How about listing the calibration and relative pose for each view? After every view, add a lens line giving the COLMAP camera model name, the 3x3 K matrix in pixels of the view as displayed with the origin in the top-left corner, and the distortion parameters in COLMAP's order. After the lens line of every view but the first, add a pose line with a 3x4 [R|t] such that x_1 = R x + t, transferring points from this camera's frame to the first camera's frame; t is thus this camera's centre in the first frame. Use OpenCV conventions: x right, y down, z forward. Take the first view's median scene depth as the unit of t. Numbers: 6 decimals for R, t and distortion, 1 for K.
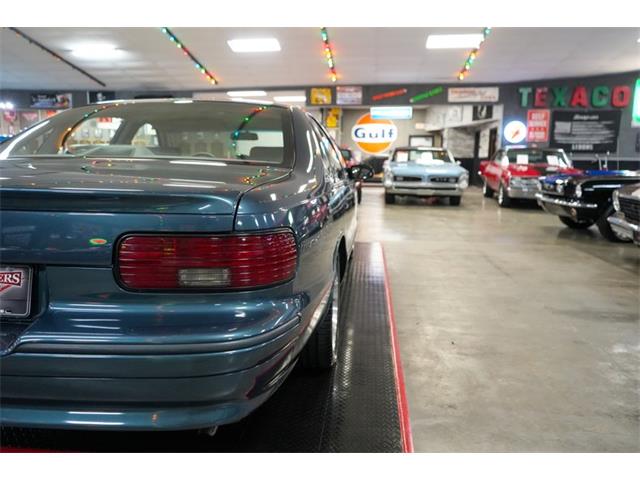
lens RADIAL K [[508.3, 0, 316.0], [0, 508.3, 239.0], [0, 0, 1]] dist [-0.004900, 0.003300]
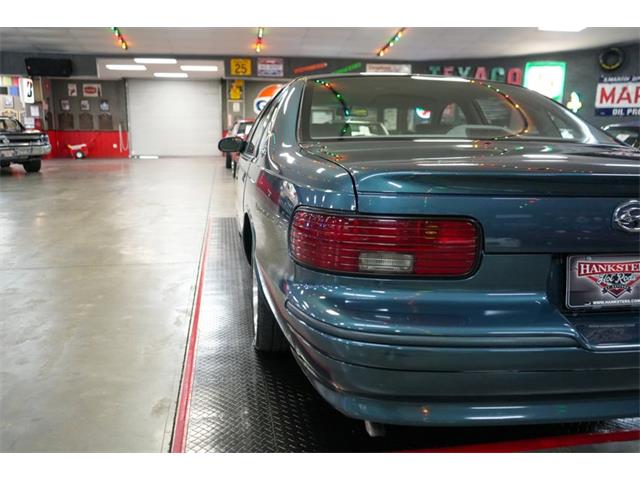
lens RADIAL K [[499.1, 0, 319.3], [0, 499.1, 238.5], [0, 0, 1]] dist [0.004649, -0.000756]
pose [[0.962060, -0.053122, 0.267617, -0.128263], [0.038389, 0.997461, 0.059990, -0.006252], [-0.270124, -0.047440, 0.961656, 0.028825]]
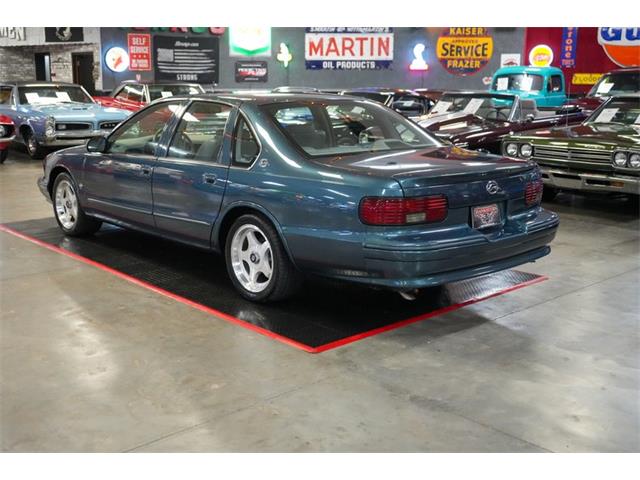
lens RADIAL K [[733.1, 0, 303.7], [0, 733.1, 239.2], [0, 0, 1]] dist [0.001655, 0.030971]
pose [[0.679222, -0.169022, 0.714205, -0.319774], [0.120952, 0.985593, 0.118221, -0.026288], [-0.723898, 0.006087, 0.689881, -0.052313]]
